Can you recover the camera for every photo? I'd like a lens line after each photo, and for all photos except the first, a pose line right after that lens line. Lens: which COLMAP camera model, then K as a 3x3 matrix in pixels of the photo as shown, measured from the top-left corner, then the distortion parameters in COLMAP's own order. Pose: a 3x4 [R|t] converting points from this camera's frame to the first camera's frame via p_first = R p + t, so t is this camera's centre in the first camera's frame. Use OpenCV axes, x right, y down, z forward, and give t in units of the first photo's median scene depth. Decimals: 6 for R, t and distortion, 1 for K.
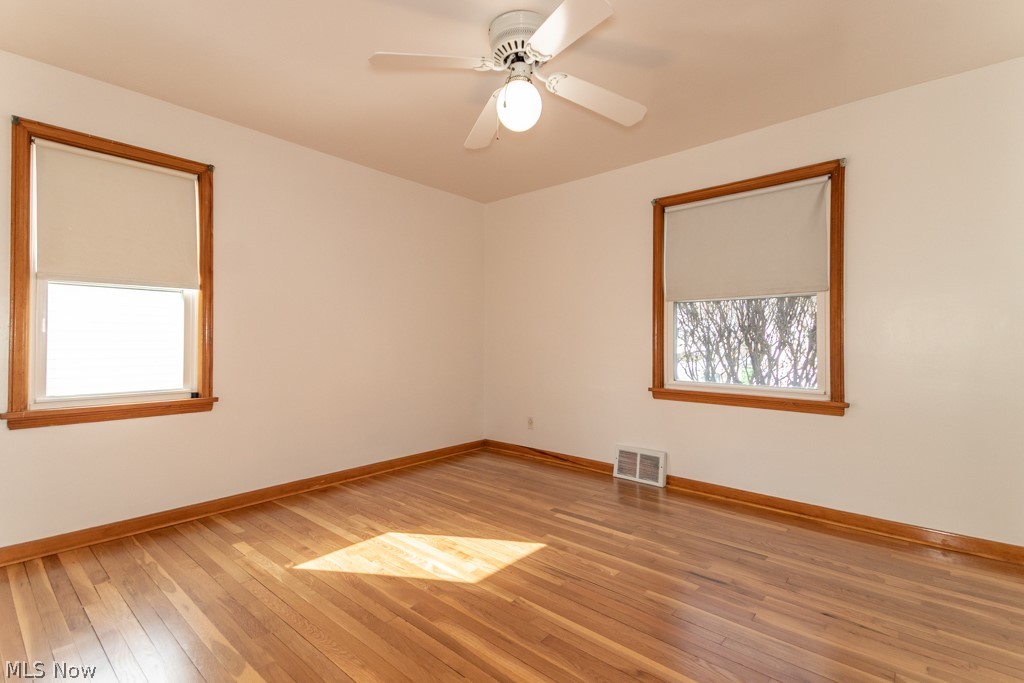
lens RADIAL K [[480.3, 0, 507.3], [0, 480.3, 359.7], [0, 0, 1]] dist [0.075494, -0.030243]
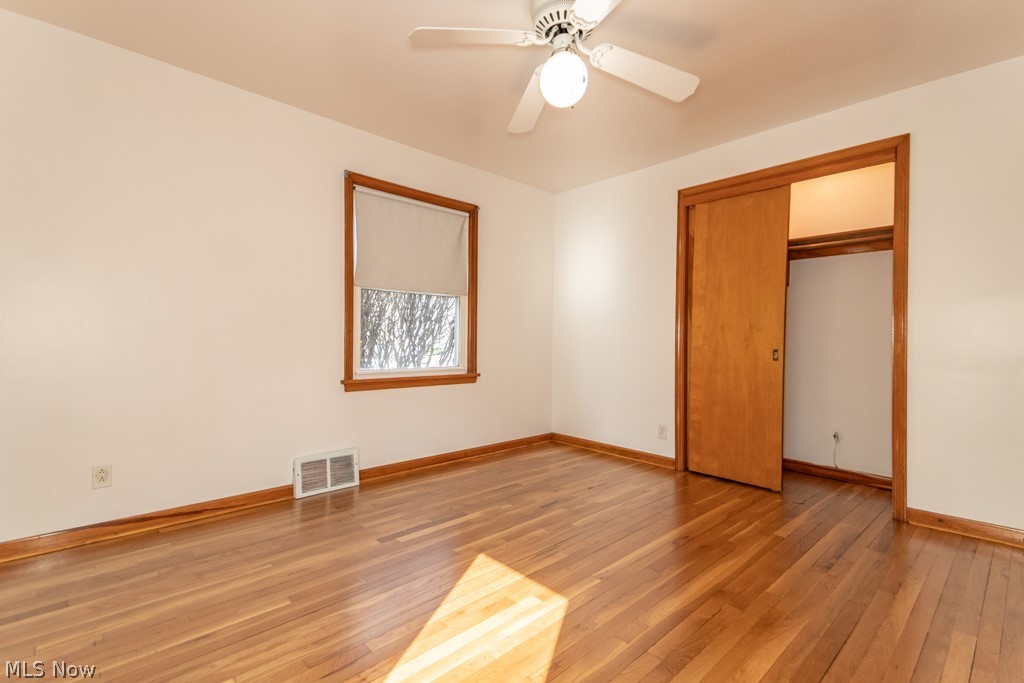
lens RADIAL K [[480.3, 0, 507.3], [0, 480.3, 359.7], [0, 0, 1]] dist [0.075494, -0.030243]
pose [[0.078099, -0.048412, 0.995769, -0.712052], [0.028993, 0.998508, 0.046271, -0.016900], [-0.996524, 0.025257, 0.079386, 0.776081]]
